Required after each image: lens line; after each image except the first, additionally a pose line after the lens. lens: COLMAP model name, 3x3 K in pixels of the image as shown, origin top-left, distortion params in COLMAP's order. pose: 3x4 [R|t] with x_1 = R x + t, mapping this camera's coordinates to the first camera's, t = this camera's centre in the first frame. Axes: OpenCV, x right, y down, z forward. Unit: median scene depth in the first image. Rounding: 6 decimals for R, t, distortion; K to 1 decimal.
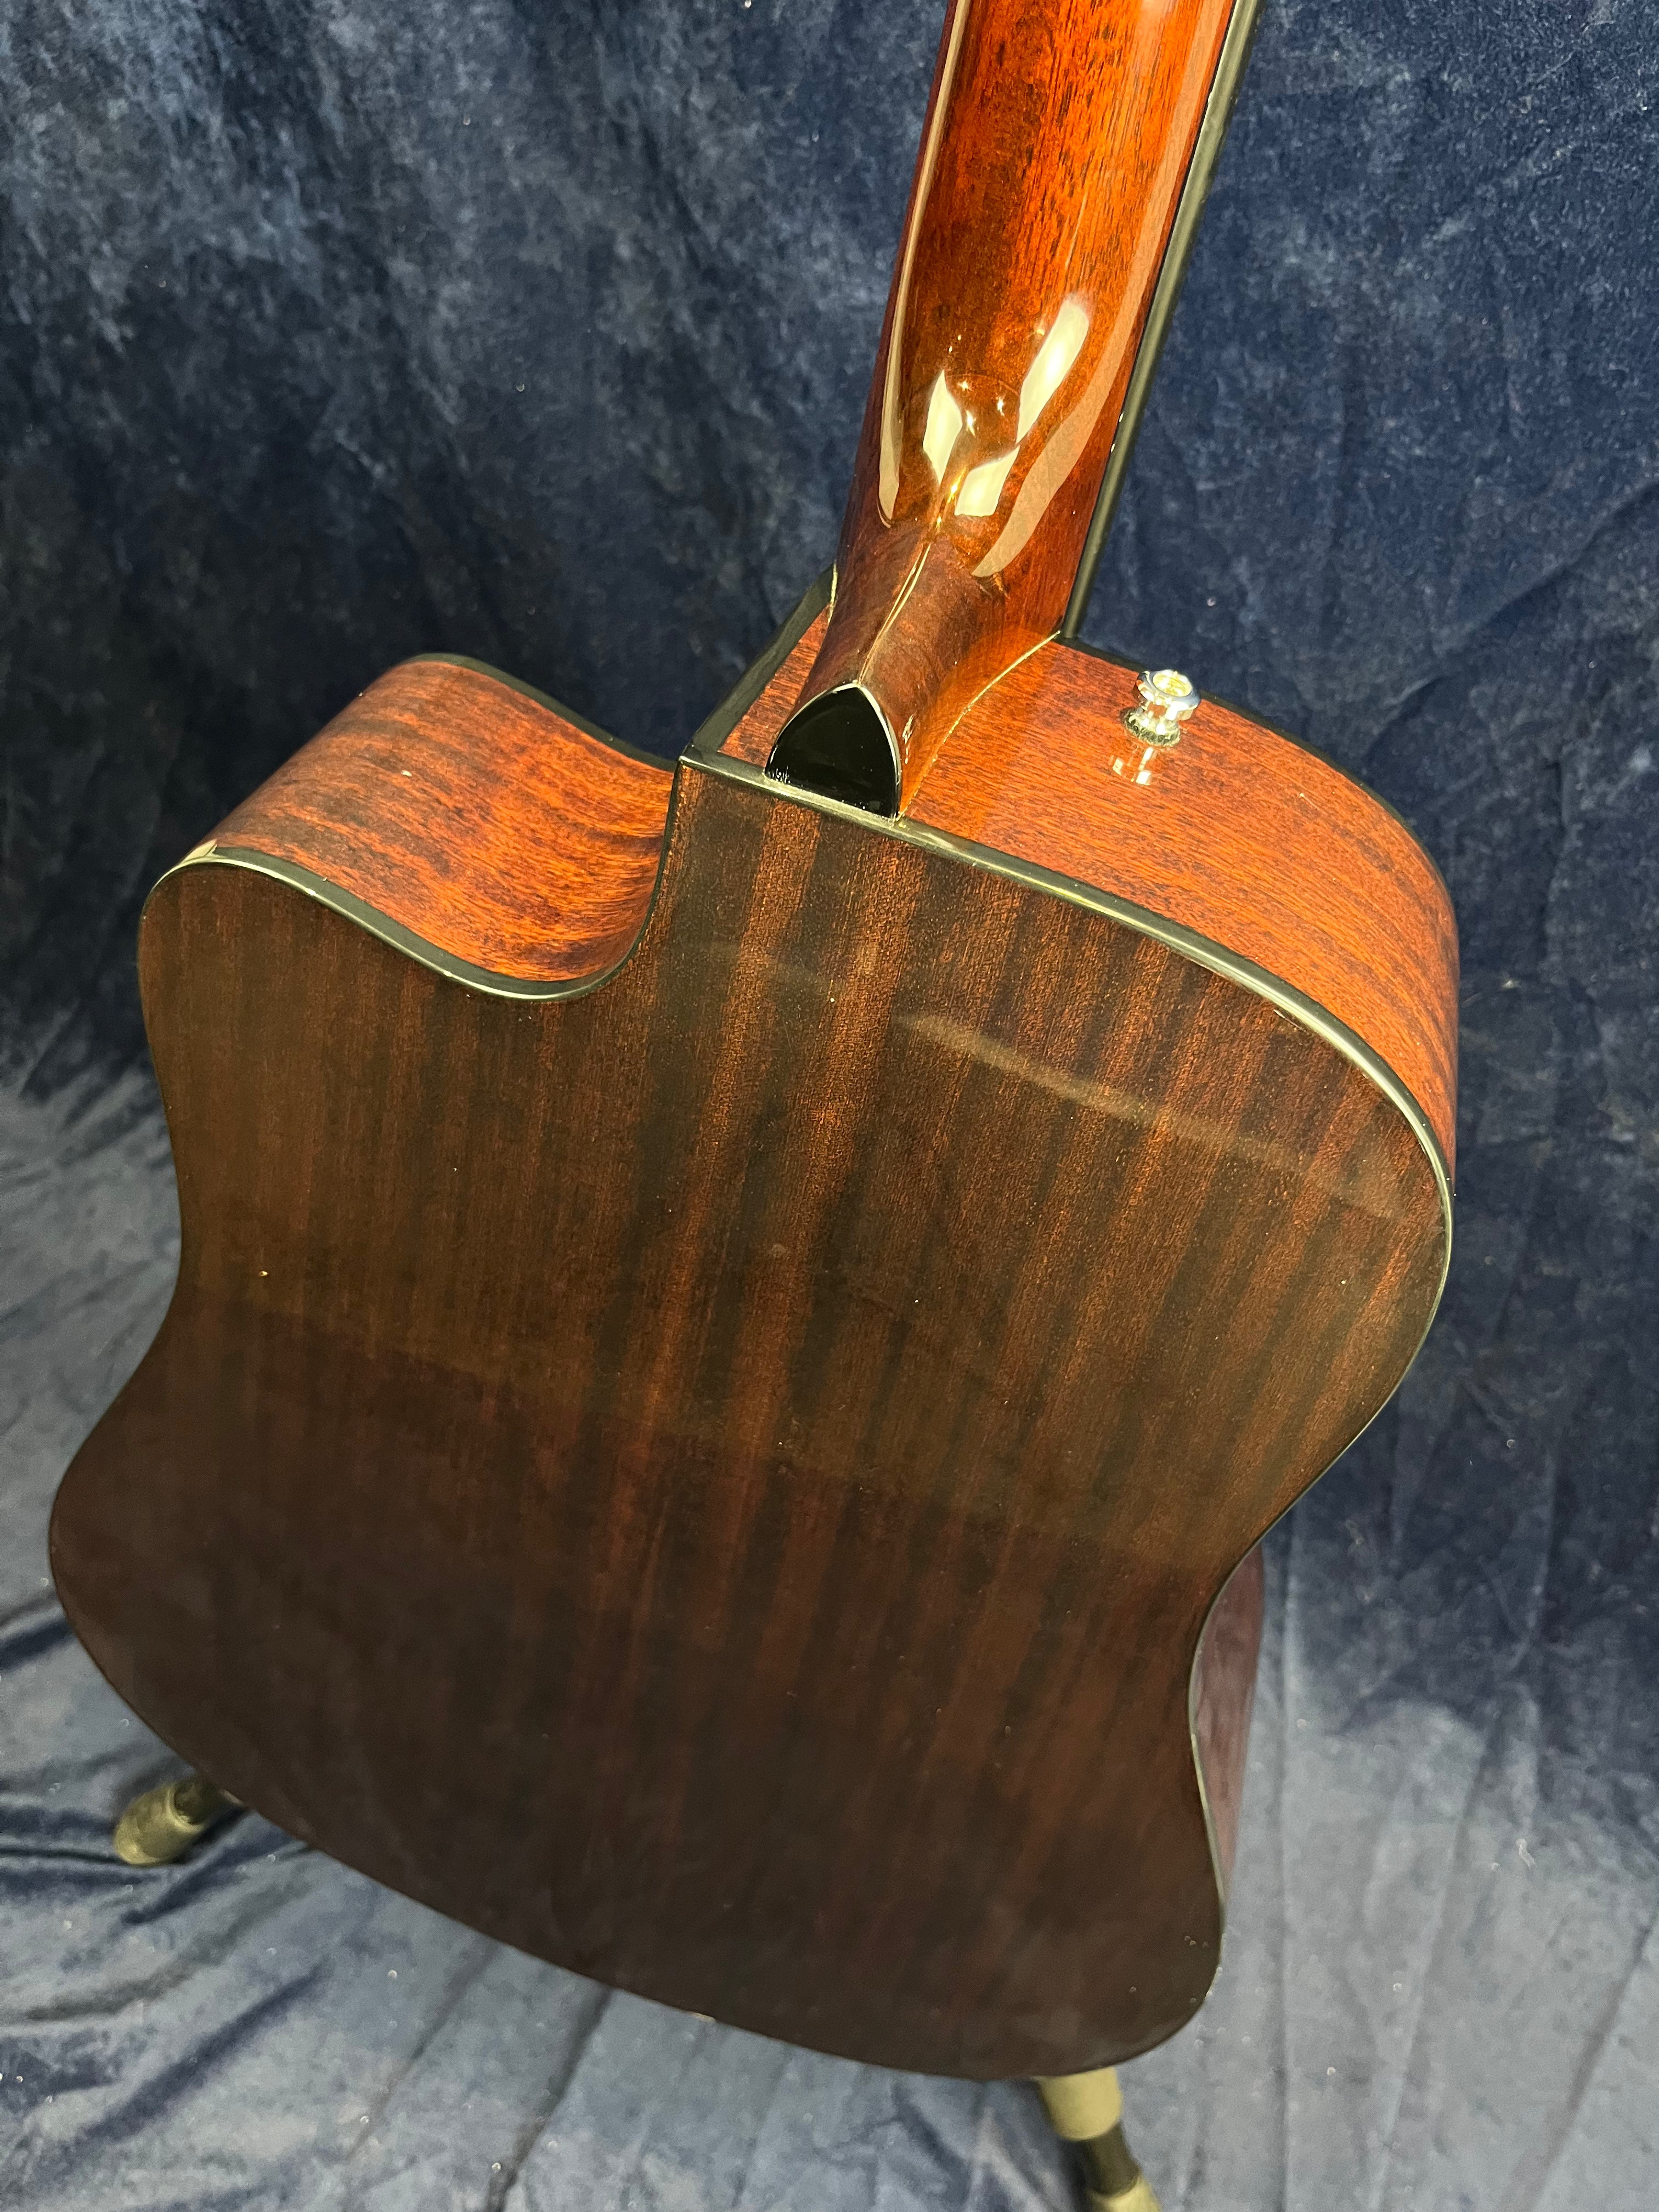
lens RADIAL K [[1697.3, 0, 855.9], [0, 1697.3, 1104.0], [0, 0, 1]] dist [0.102264, -0.170875]
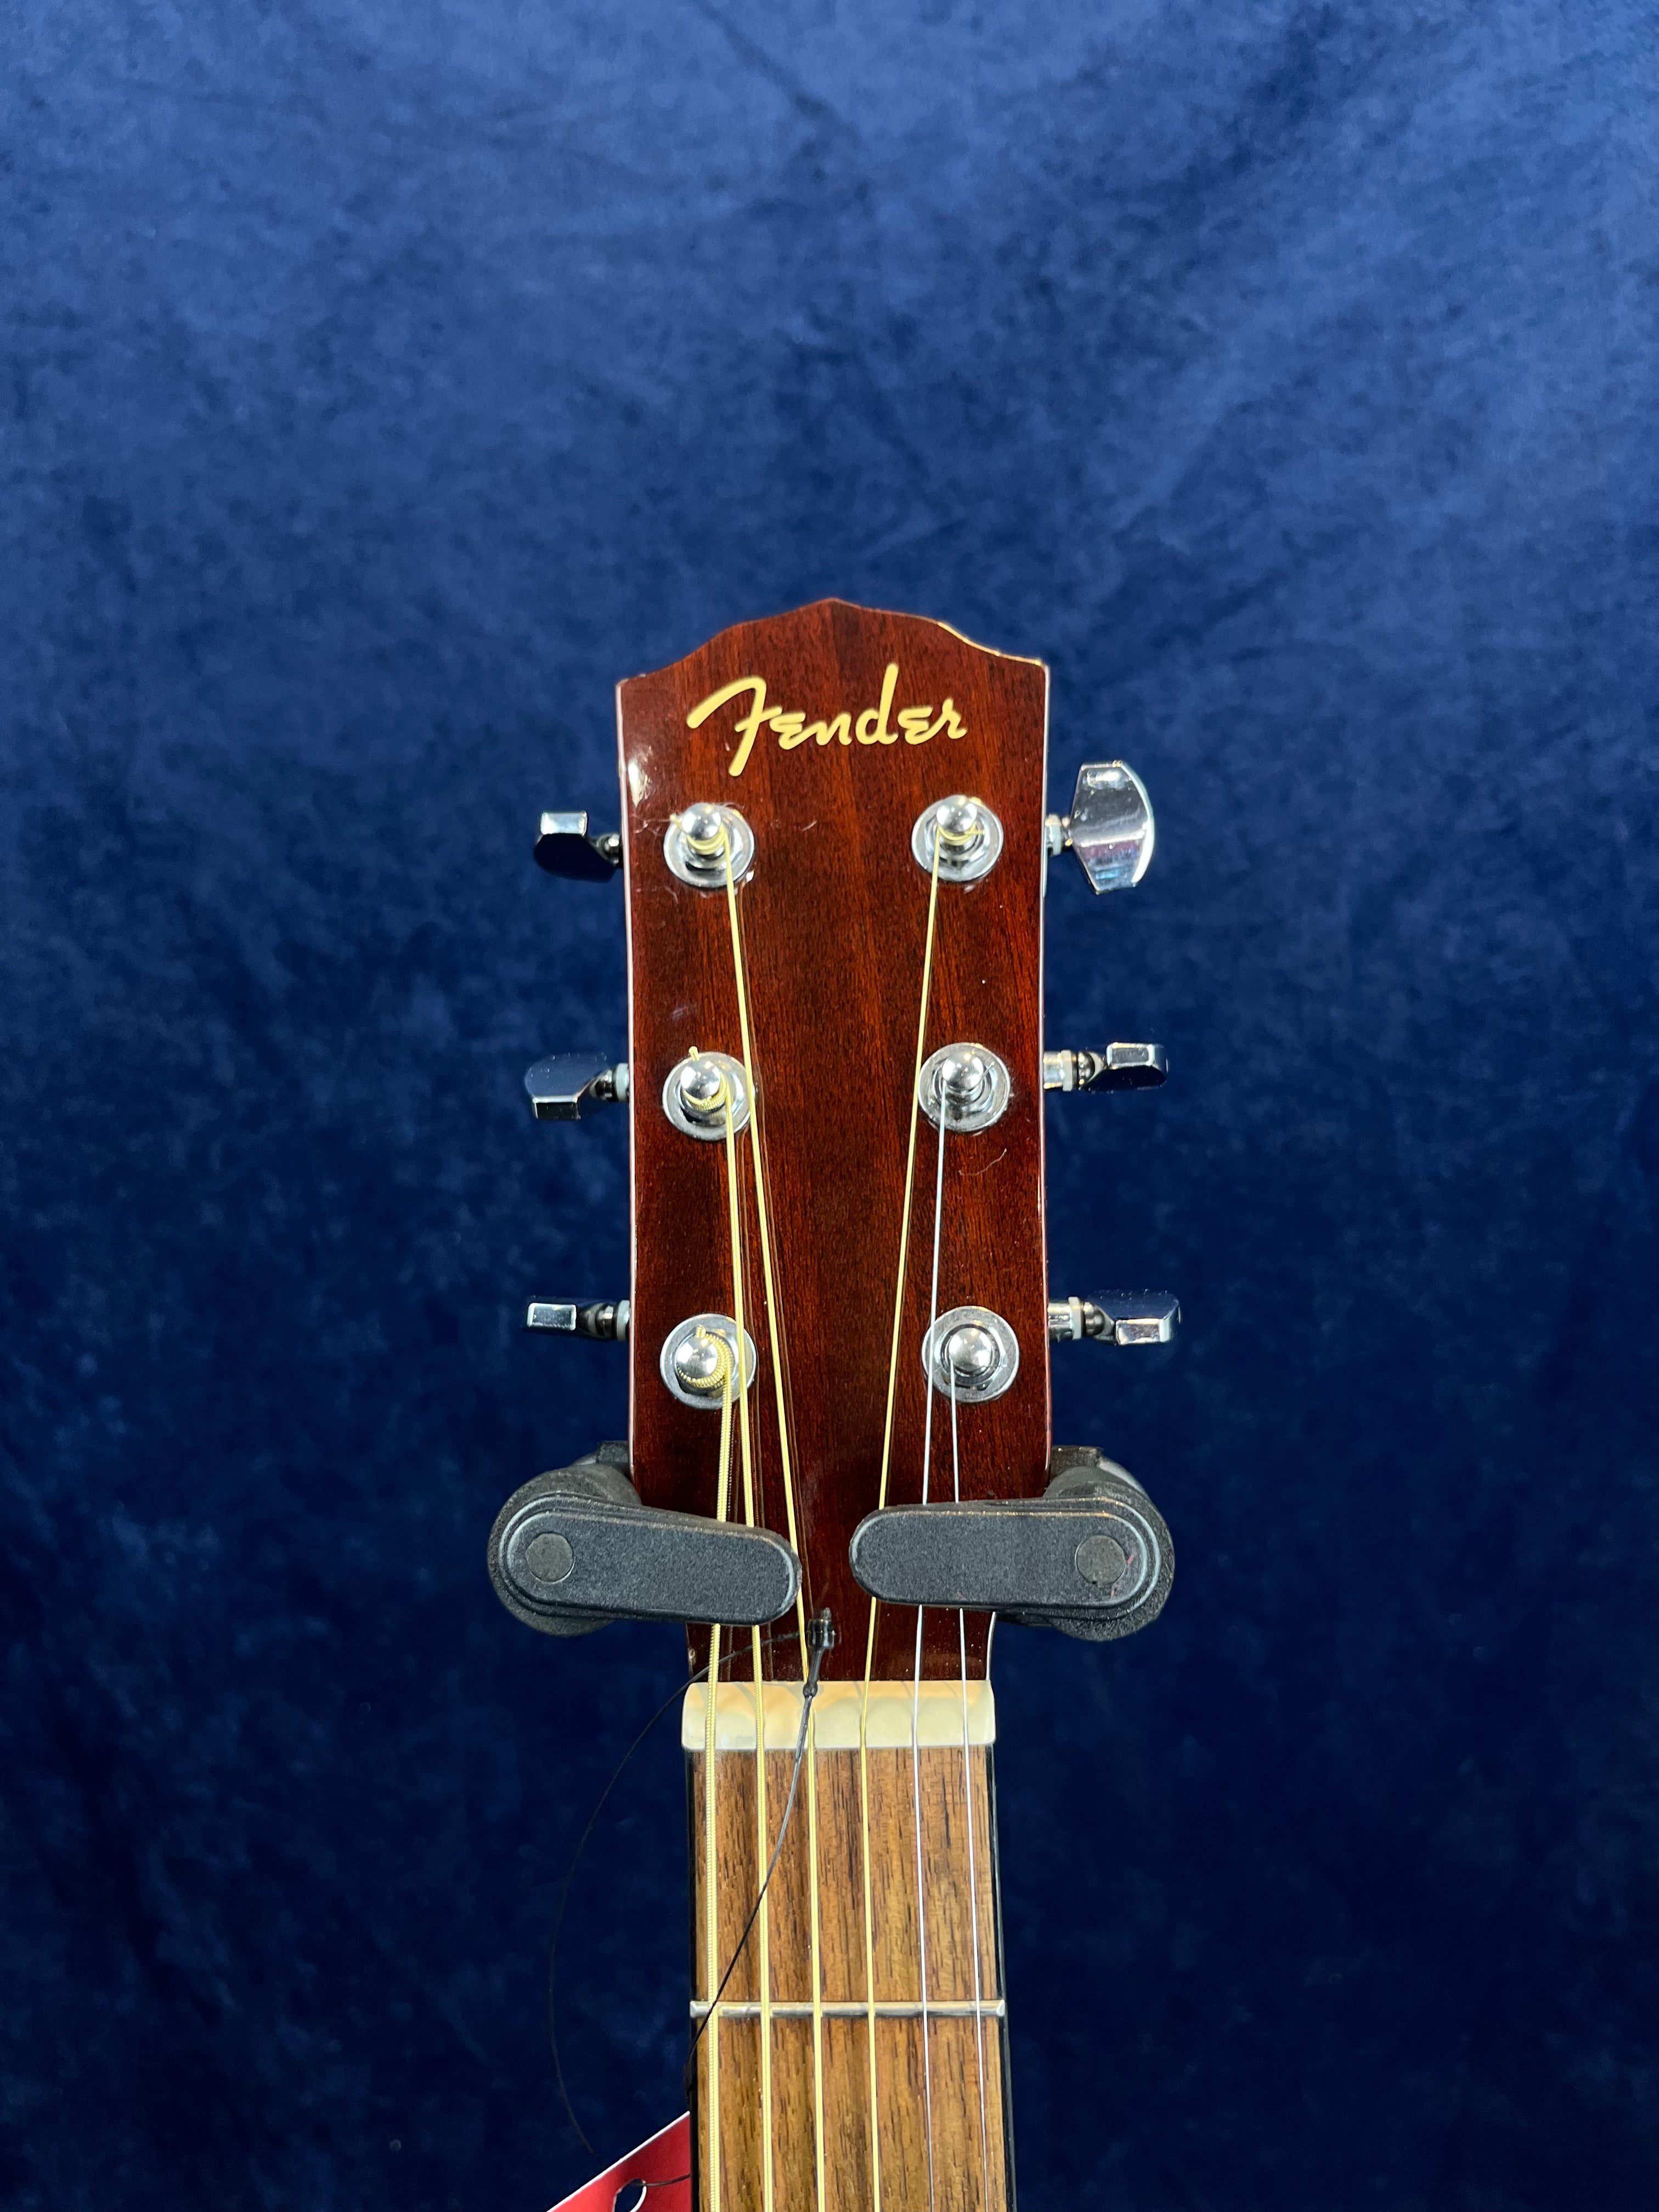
lens RADIAL K [[1737.3, 0, 848.3], [0, 1737.3, 1107.4], [0, 0, 1]] dist [0.042975, -0.086880]
pose [[0.950854, -0.209808, 0.227721, 0.073572], [0.303352, 0.778656, -0.549248, -0.409653], [-0.062079, 0.591334, 0.804034, -0.173443]]
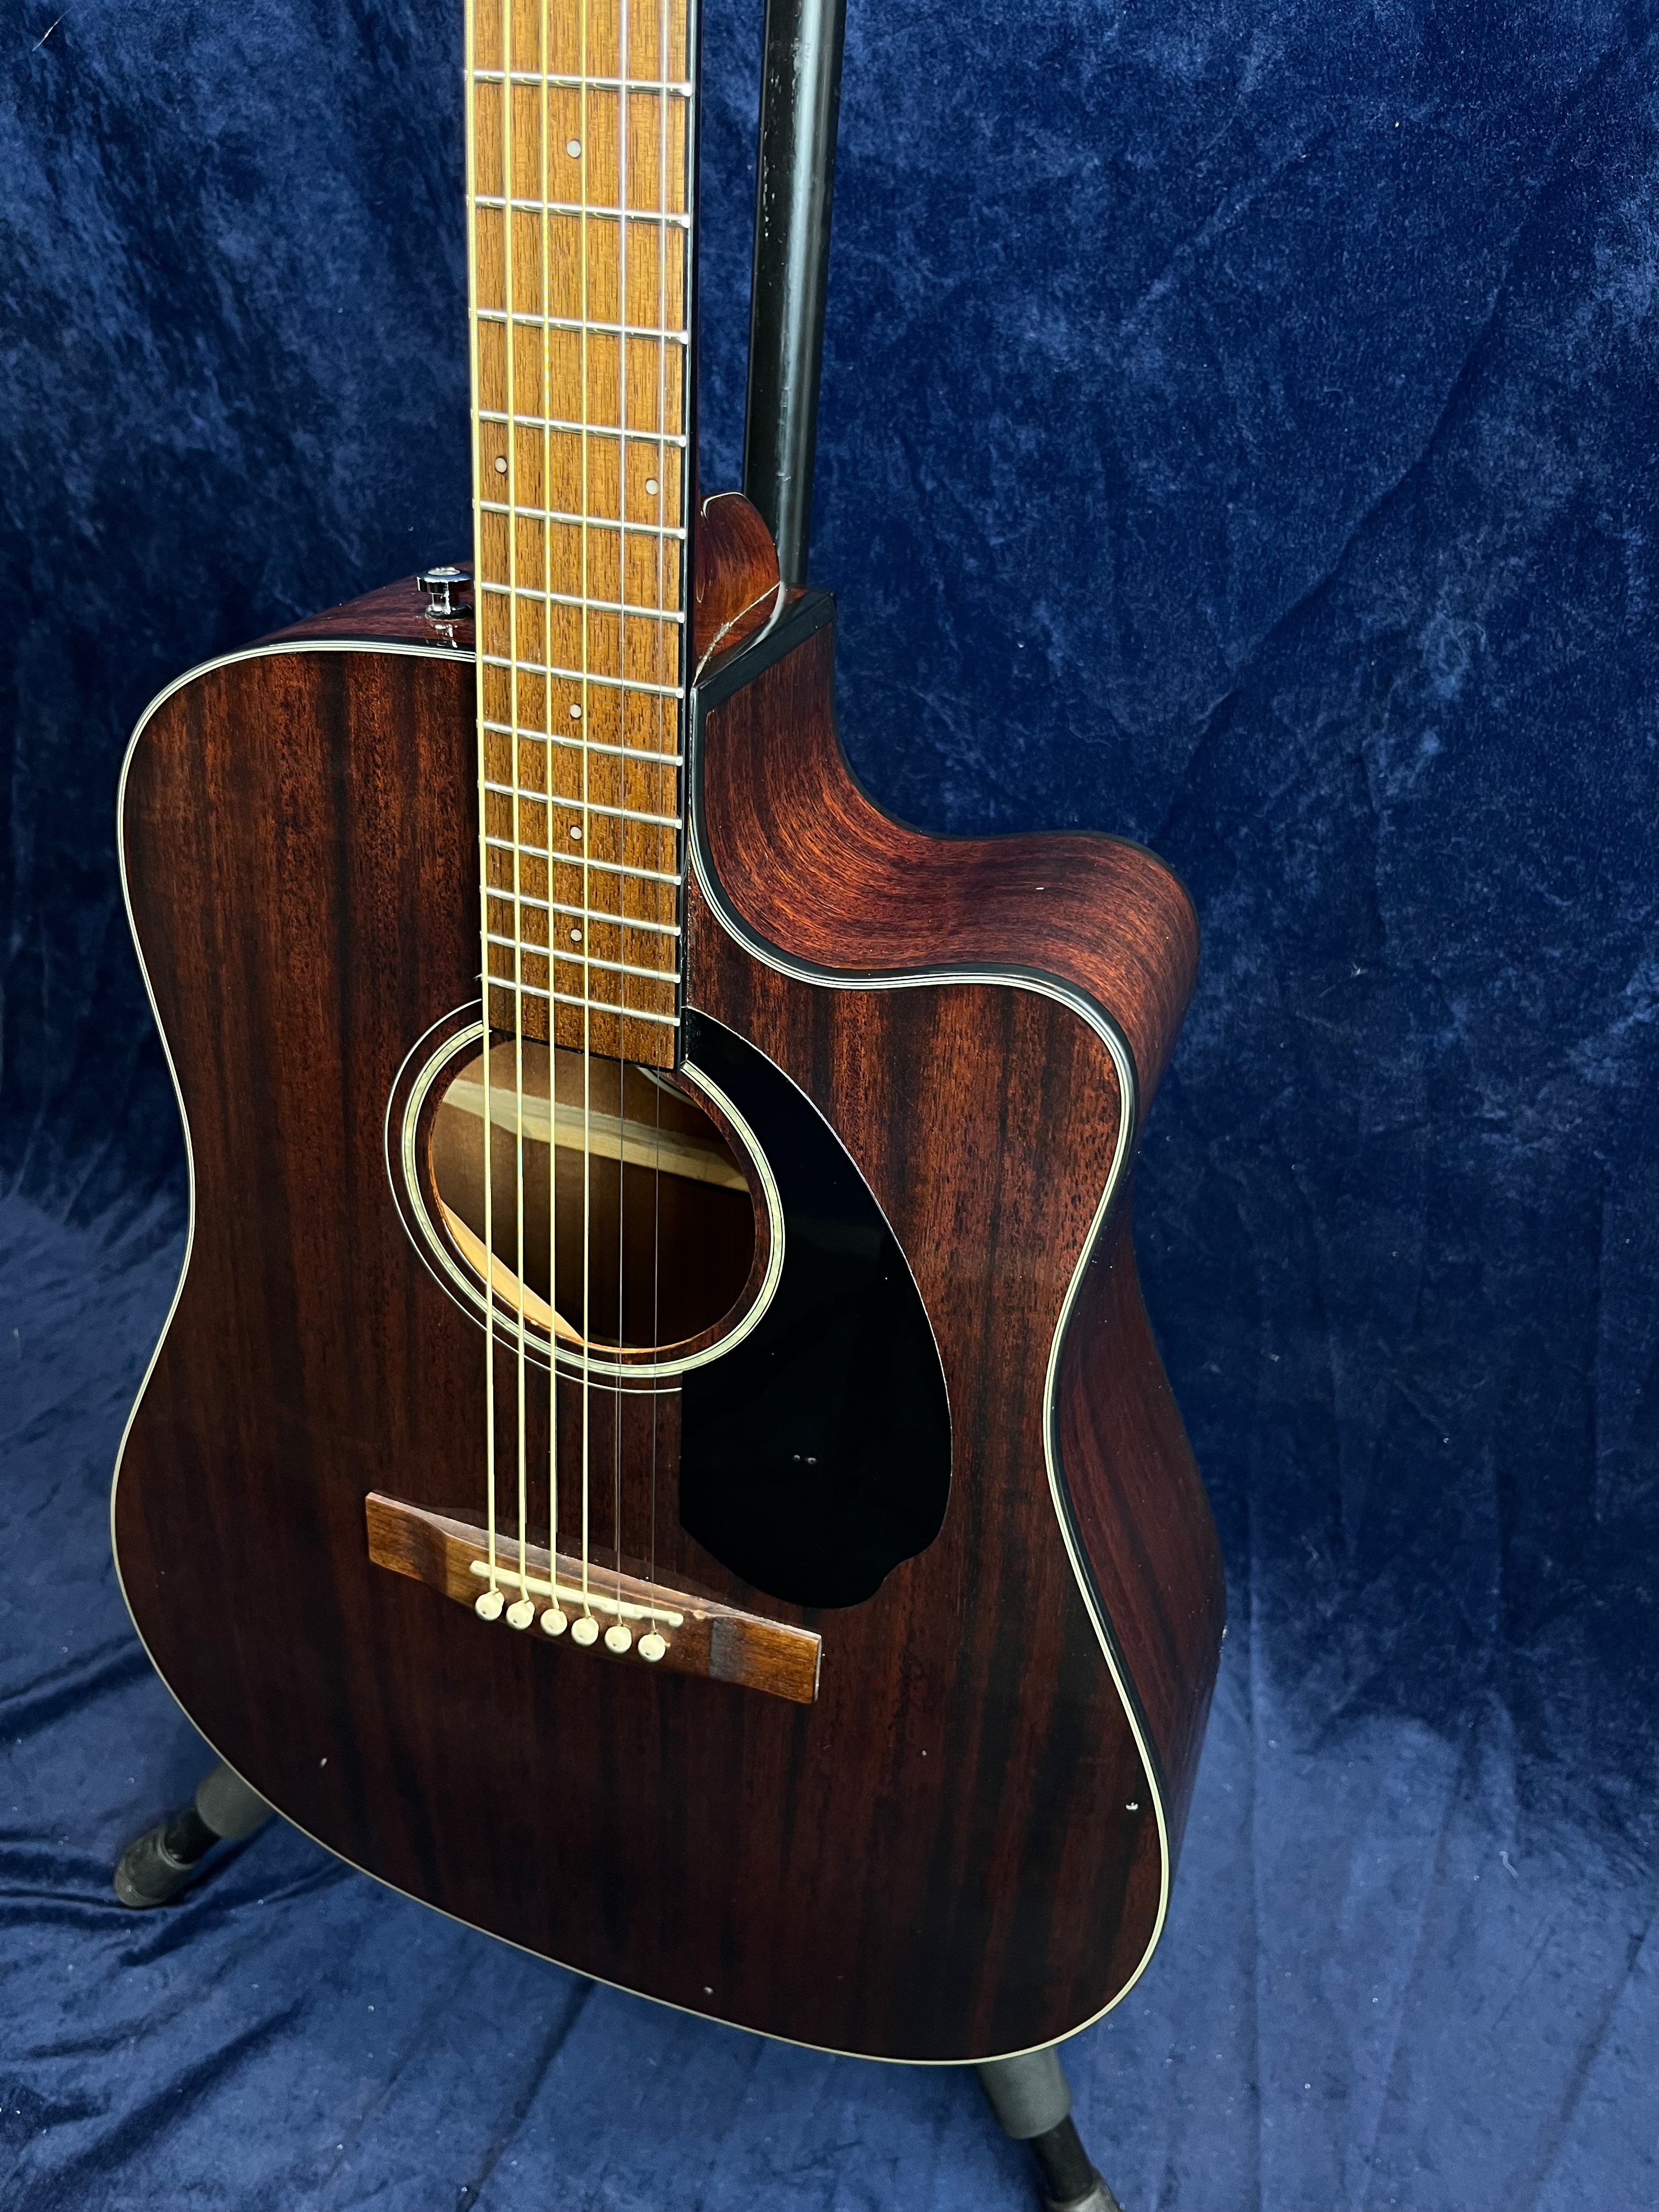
lens RADIAL K [[1708.9, 0, 835.9], [0, 1708.9, 1100.4], [0, 0, 1]] dist [0.074893, -0.123377]
pose [[0.993247, -0.077145, -0.086656, 0.165803], [0.065855, 0.989800, -0.126332, 0.135505], [0.095518, 0.119772, 0.988196, -0.077075]]
